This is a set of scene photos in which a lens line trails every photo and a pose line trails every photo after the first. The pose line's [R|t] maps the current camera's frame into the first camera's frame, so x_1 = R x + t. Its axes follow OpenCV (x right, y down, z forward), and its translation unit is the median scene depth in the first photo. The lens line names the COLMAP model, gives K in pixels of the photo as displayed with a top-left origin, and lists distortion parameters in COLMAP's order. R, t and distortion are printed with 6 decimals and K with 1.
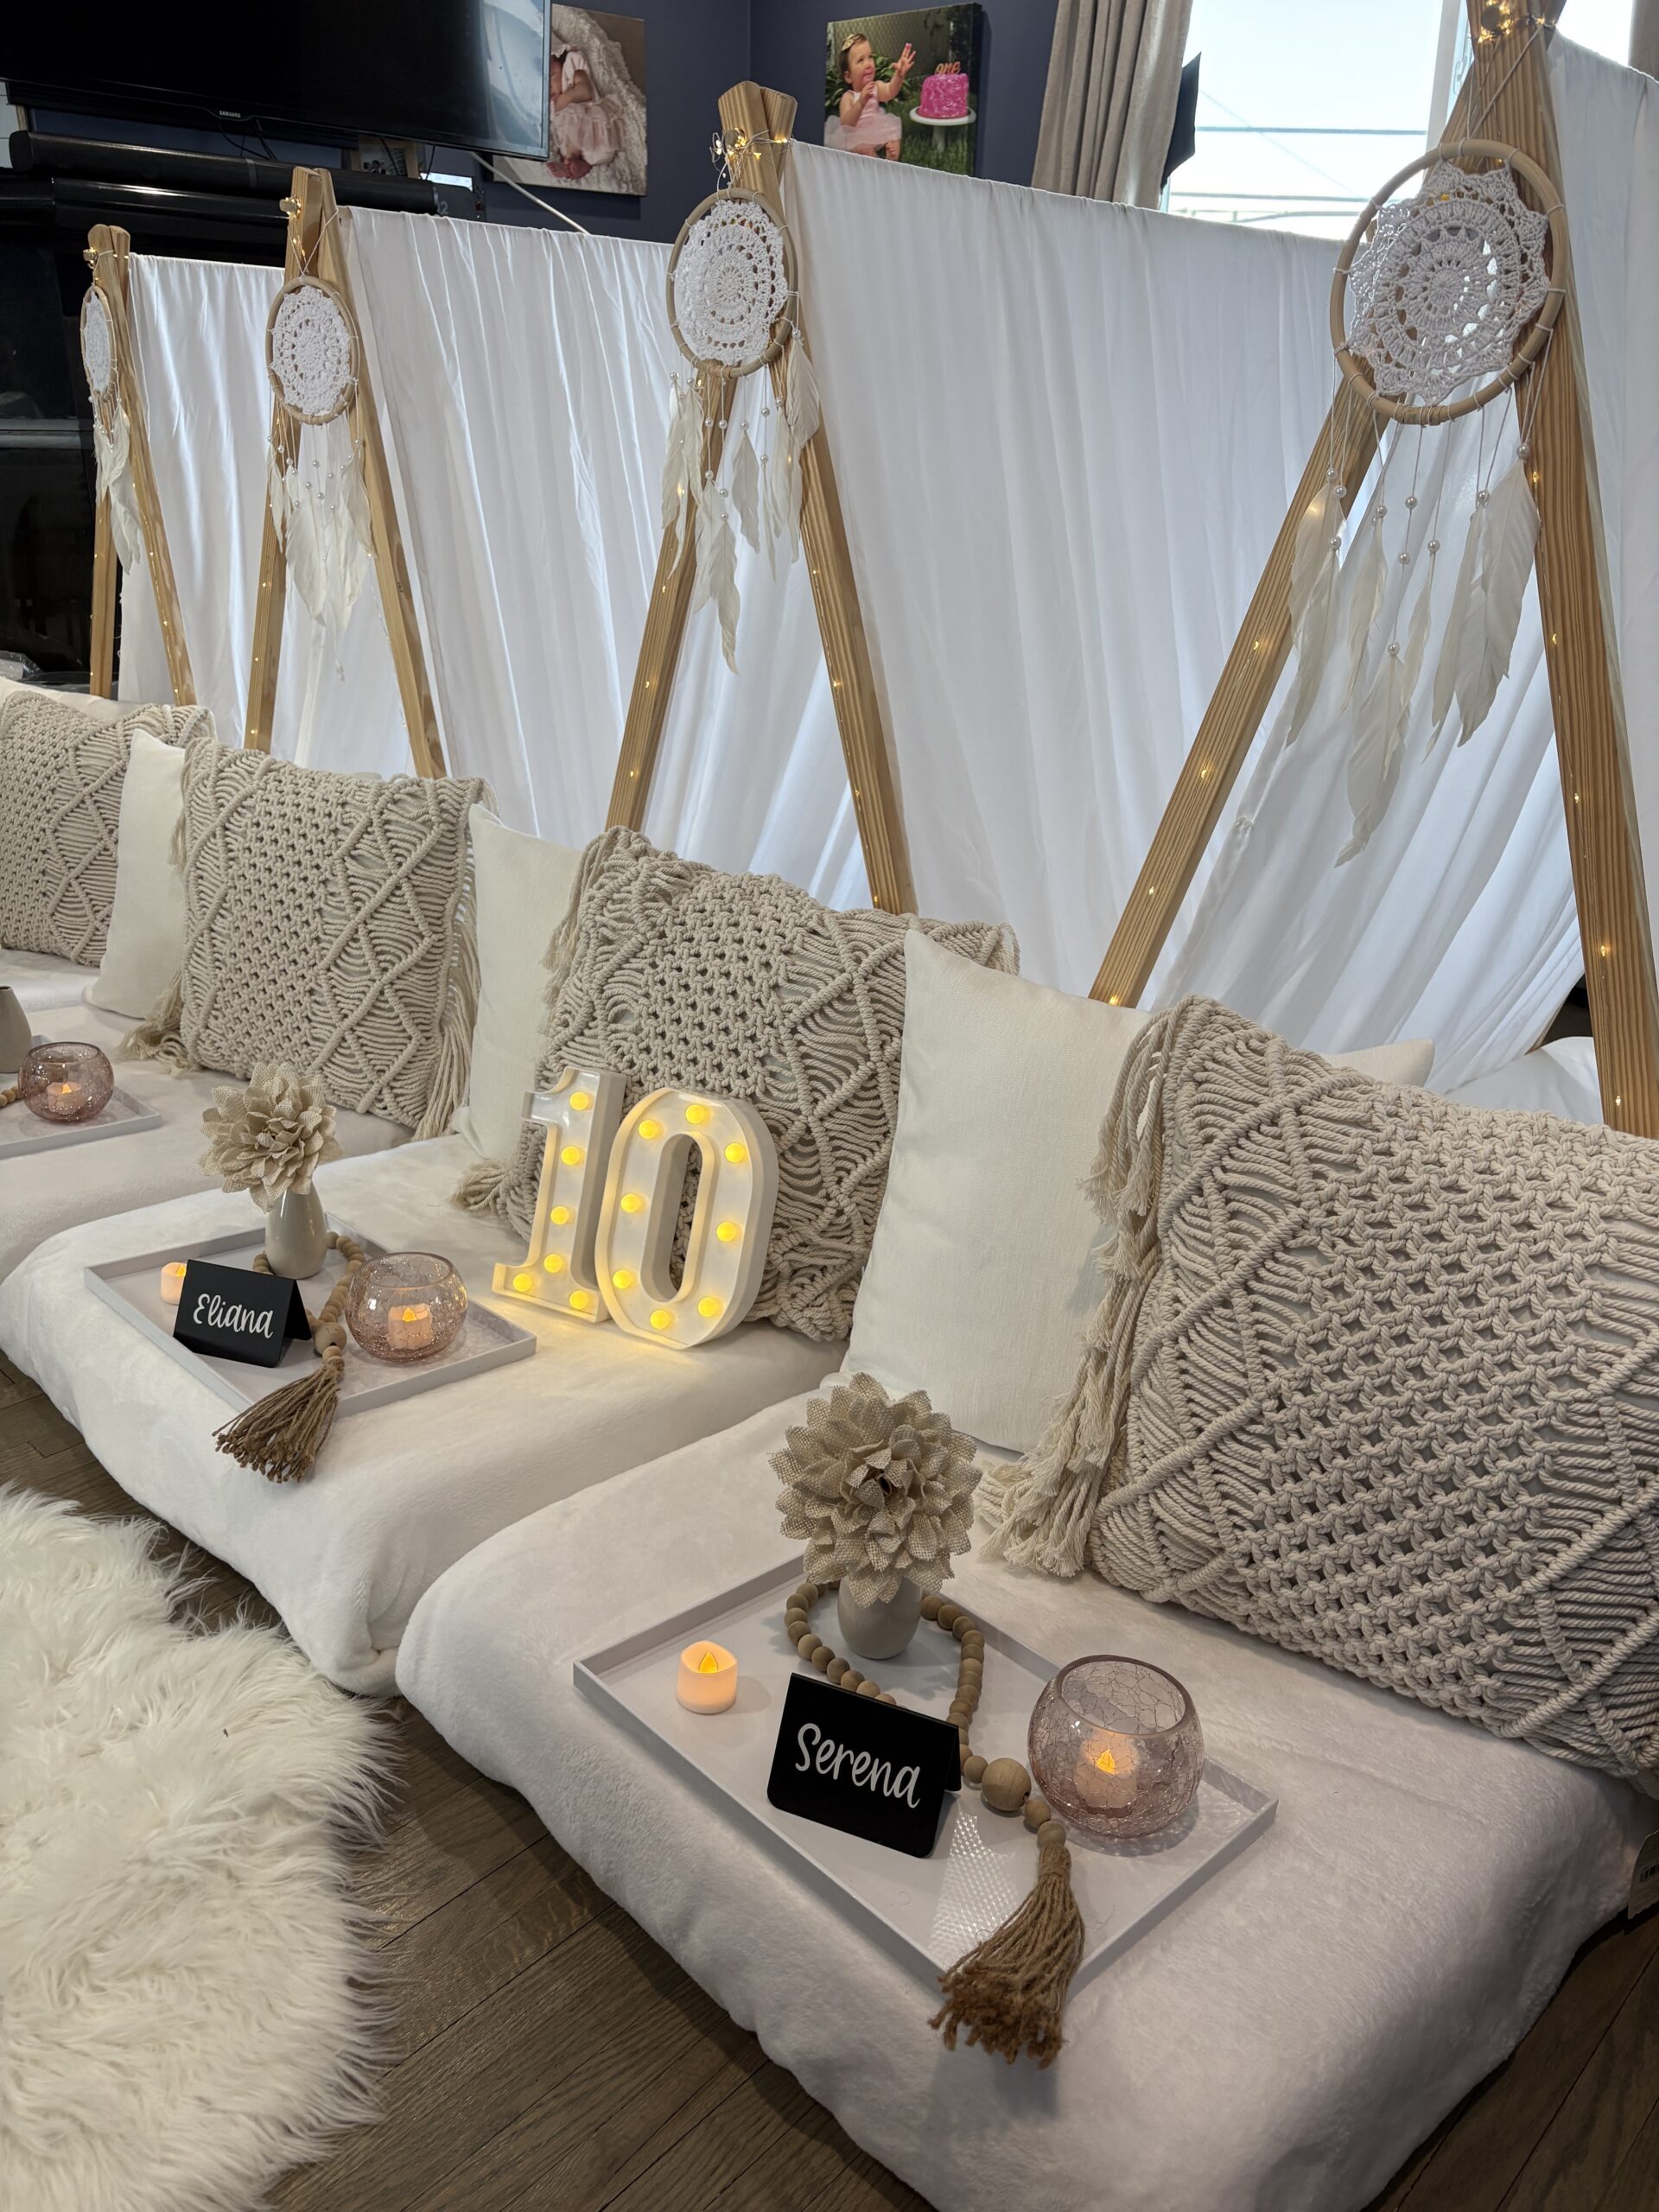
lens RADIAL K [[1687.9, 0, 841.1], [0, 1687.9, 1106.8], [0, 0, 1]] dist [0.010810, -0.015561]
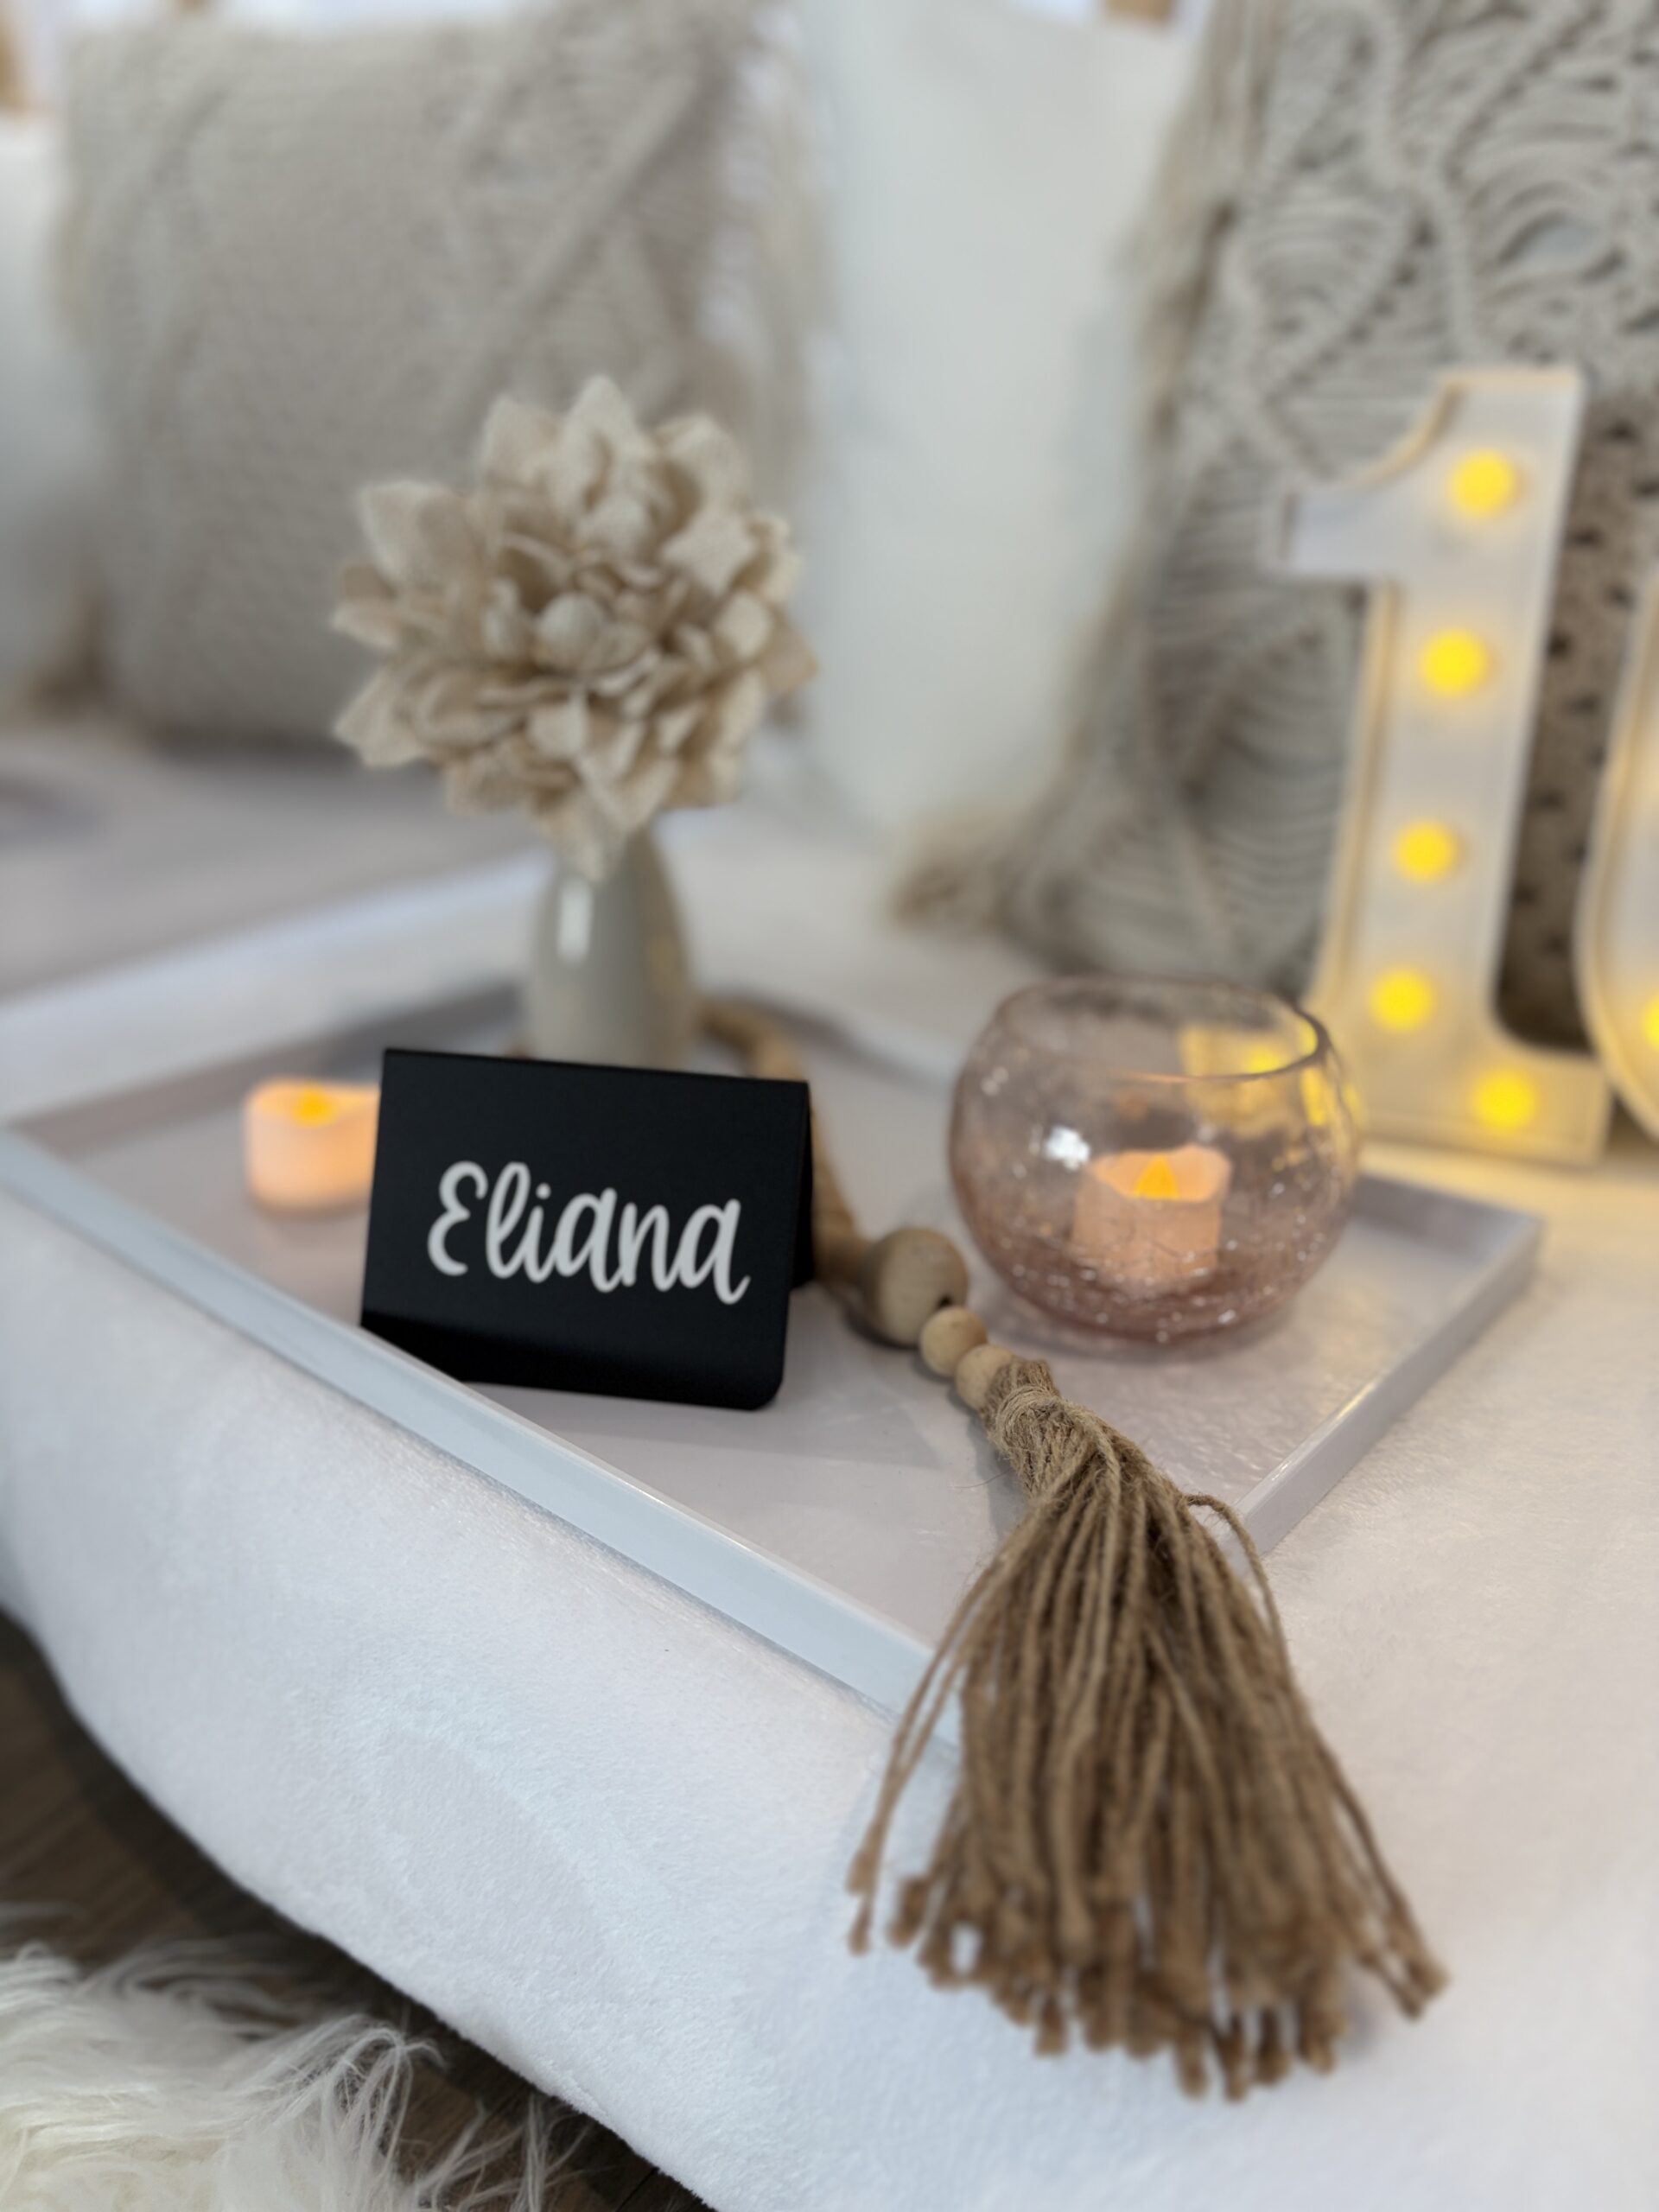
lens RADIAL K [[1687.9, 0, 841.1], [0, 1687.9, 1106.8], [0, 0, 1]] dist [0.010810, -0.015561]
pose [[0.994312, -0.091704, 0.054168, -0.317505], [0.086385, 0.991866, 0.093490, 0.078153], [-0.062301, -0.088279, 0.994146, 0.698024]]
